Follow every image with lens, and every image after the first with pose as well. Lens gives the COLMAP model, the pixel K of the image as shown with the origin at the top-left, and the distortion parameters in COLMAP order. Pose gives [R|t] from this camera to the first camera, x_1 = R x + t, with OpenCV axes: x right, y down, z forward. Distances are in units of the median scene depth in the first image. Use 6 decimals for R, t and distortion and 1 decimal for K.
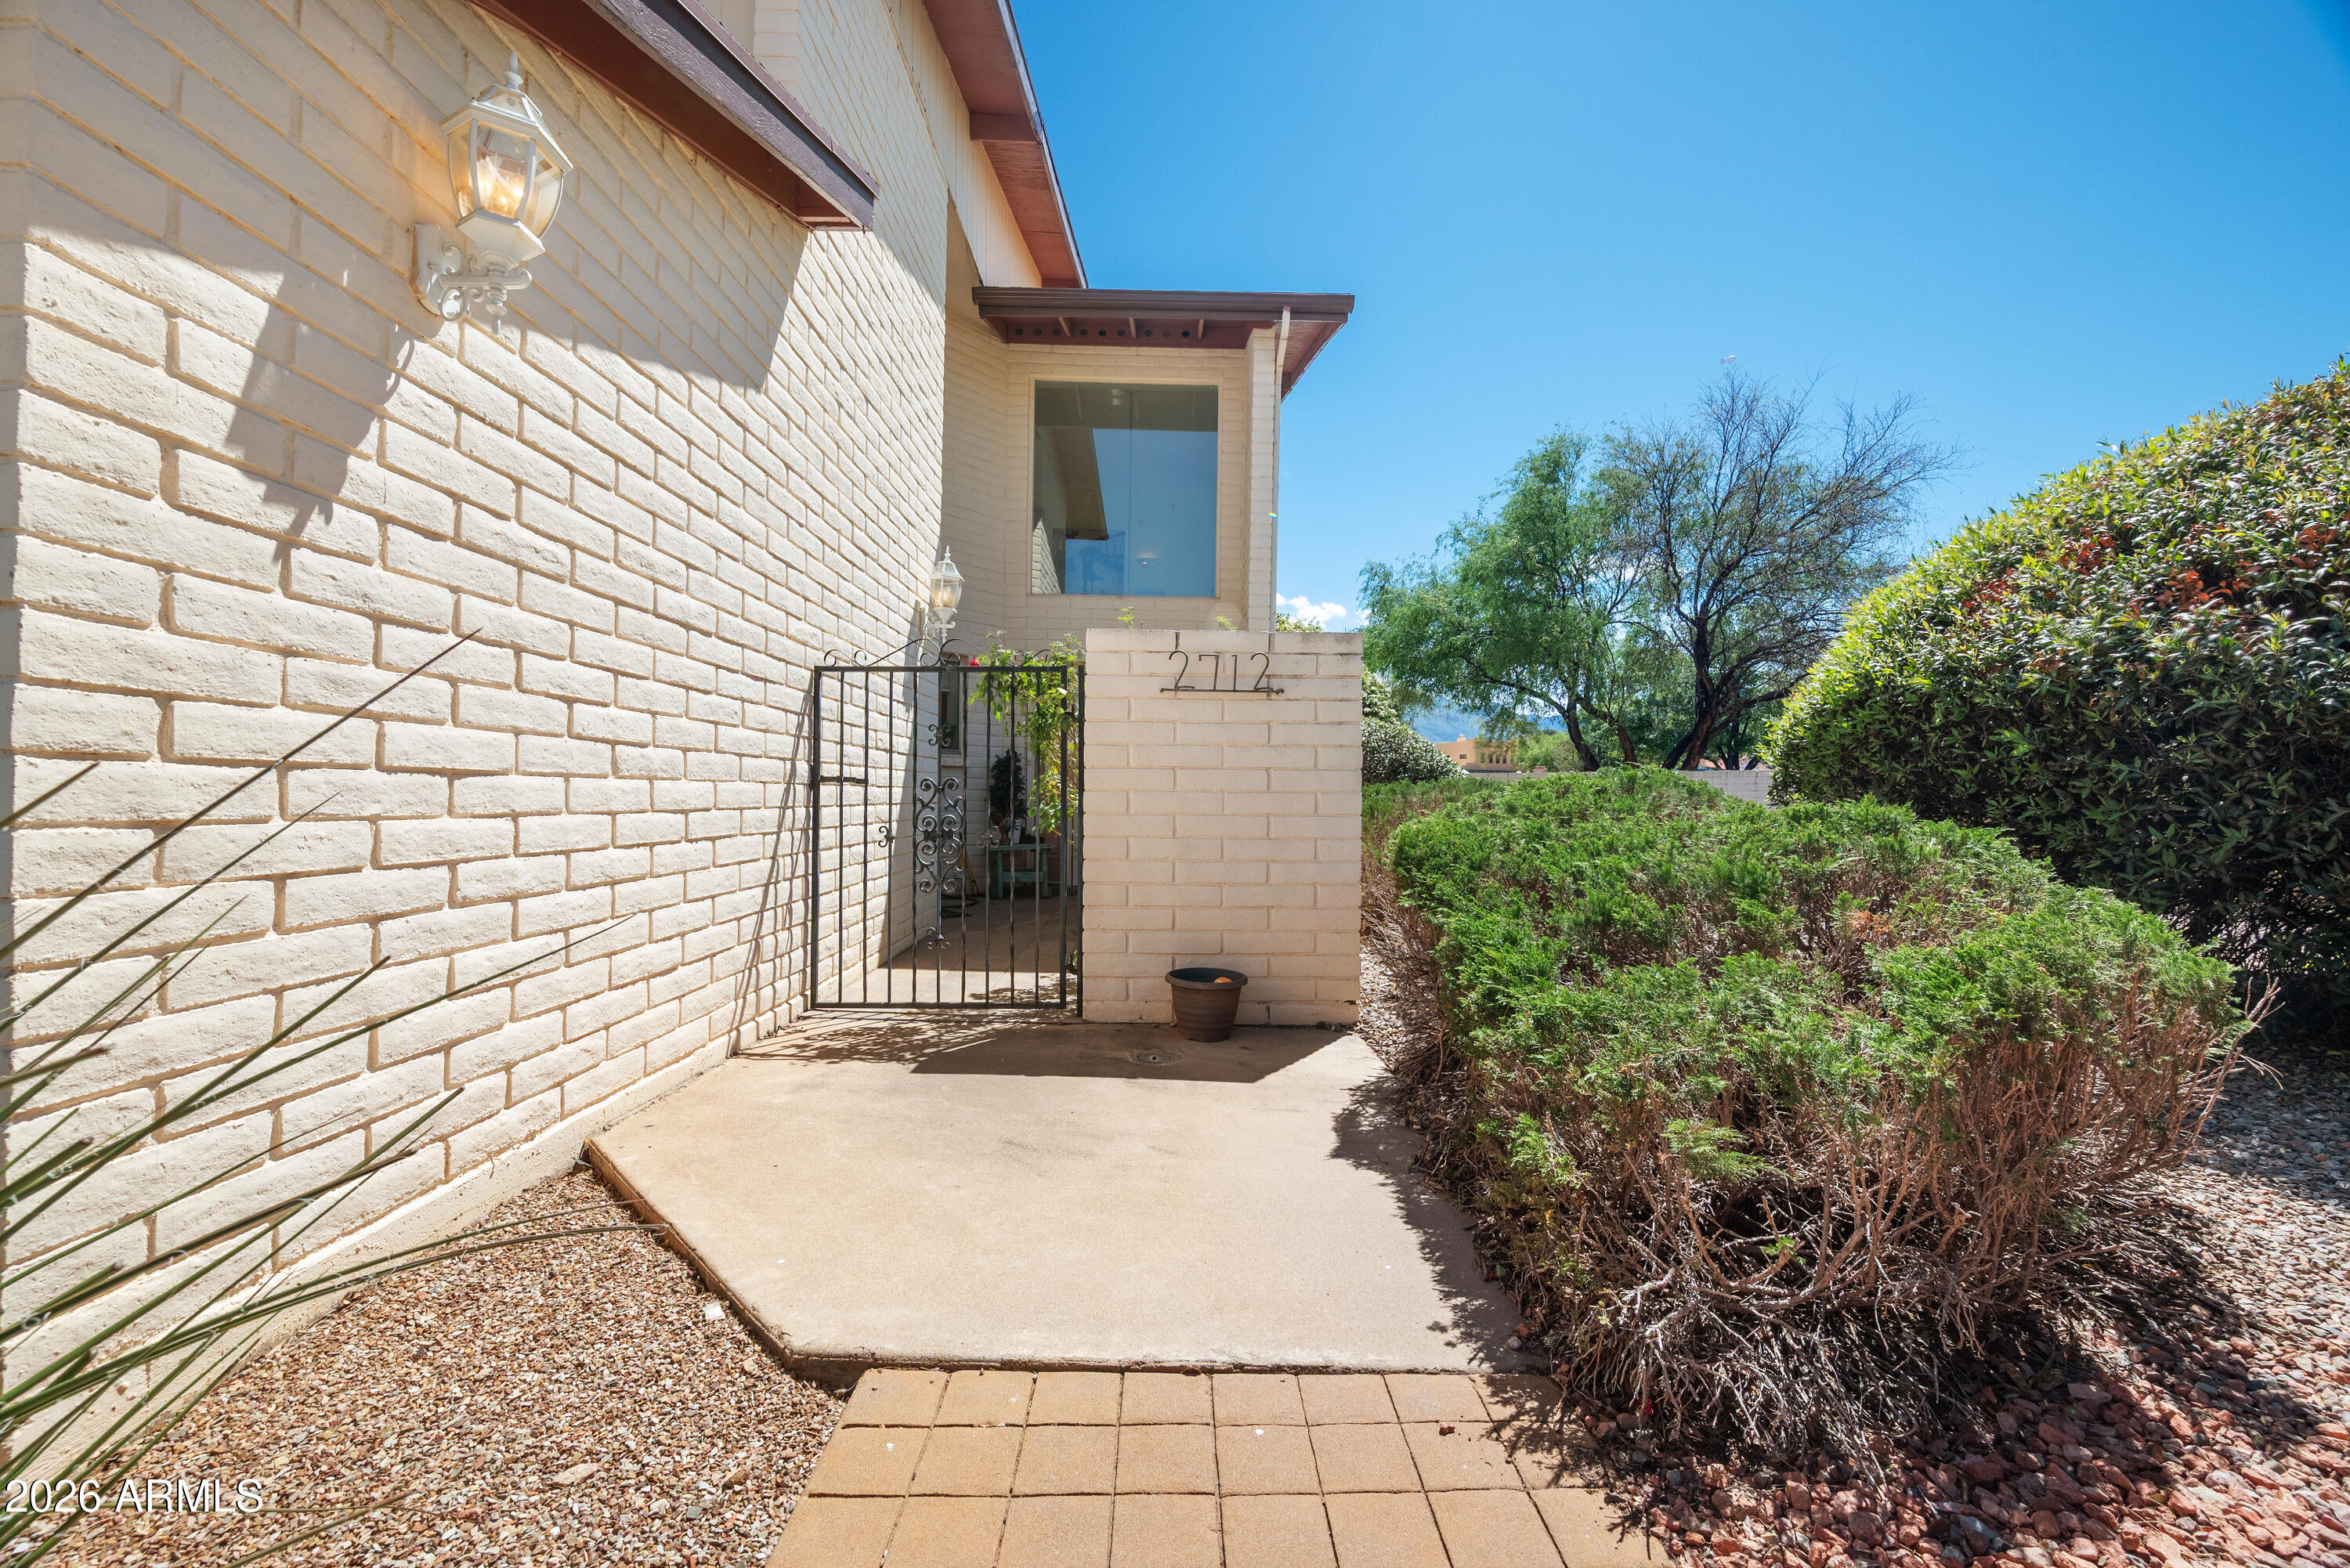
lens RADIAL K [[947.7, 0, 1182.2], [0, 947.7, 793.9], [0, 0, 1]] dist [0.001605, 0.000094]
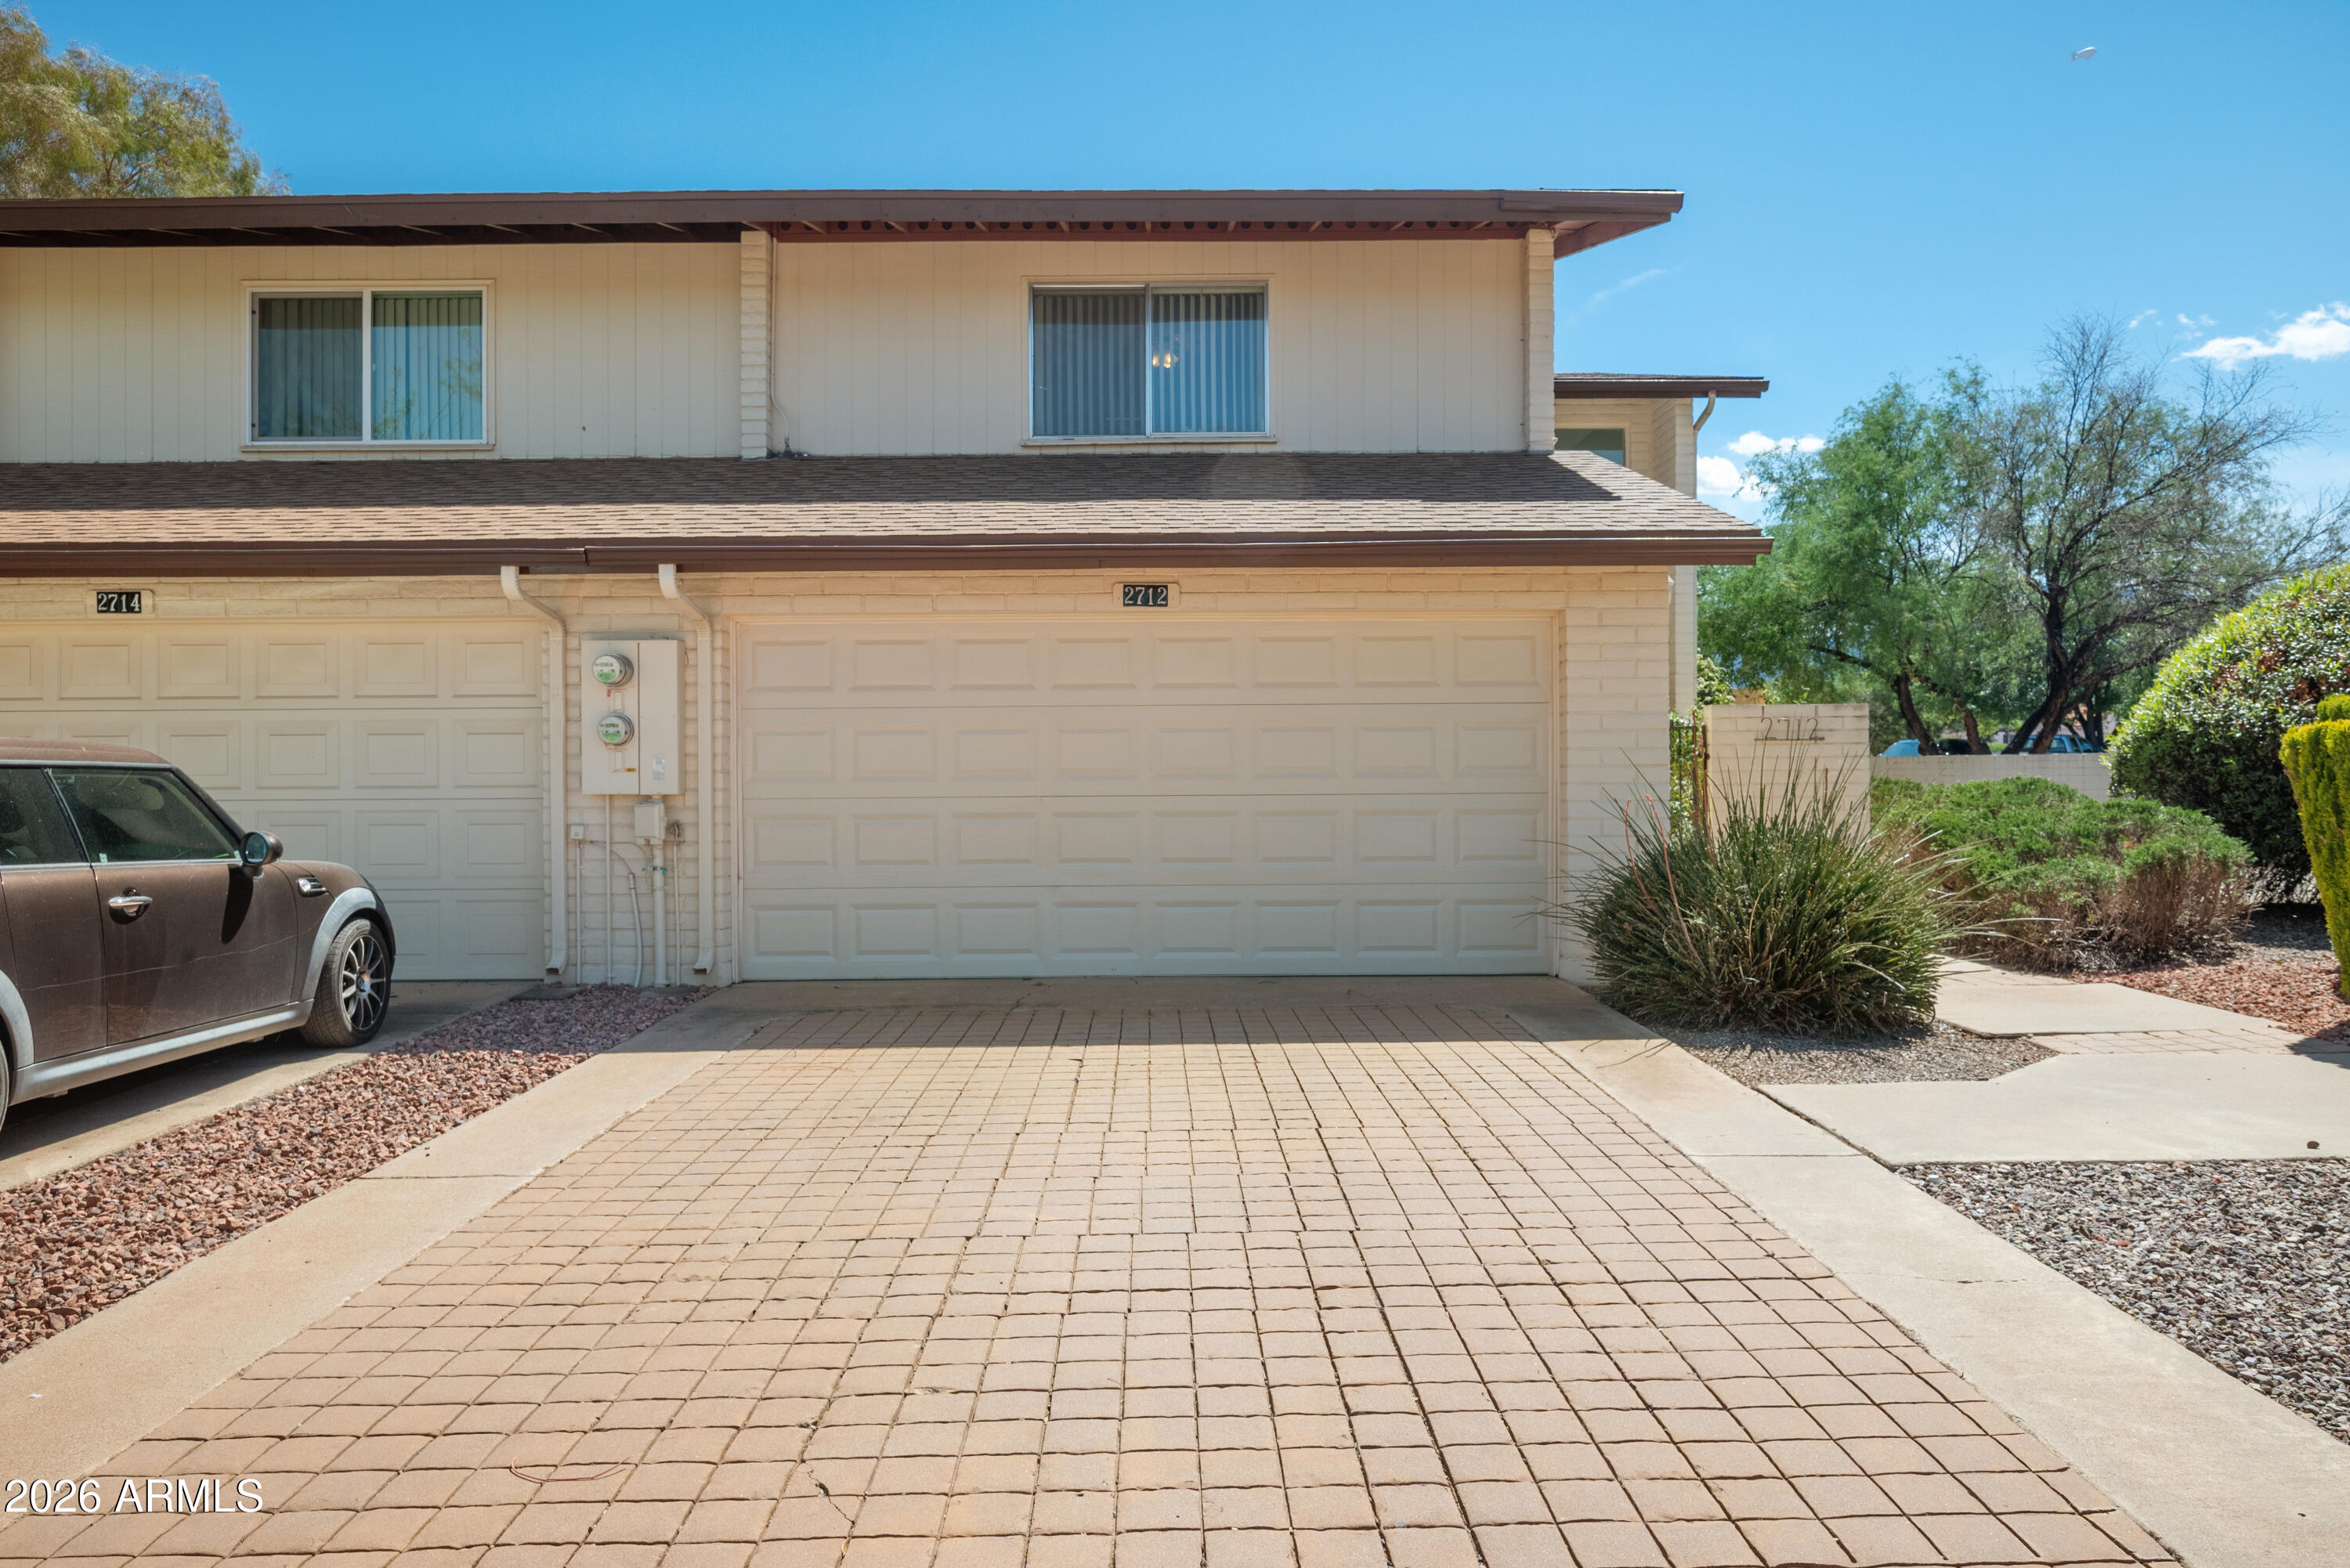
lens RADIAL K [[1532.7, 0, 1174.4], [0, 1532.7, 777.0], [0, 0, 1]] dist [-0.005122, -0.002735]
pose [[0.999687, -0.016992, -0.018343, -1.061125], [0.017027, 0.999853, 0.001778, -0.062955], [0.018311, -0.002089, 0.999830, -1.886204]]
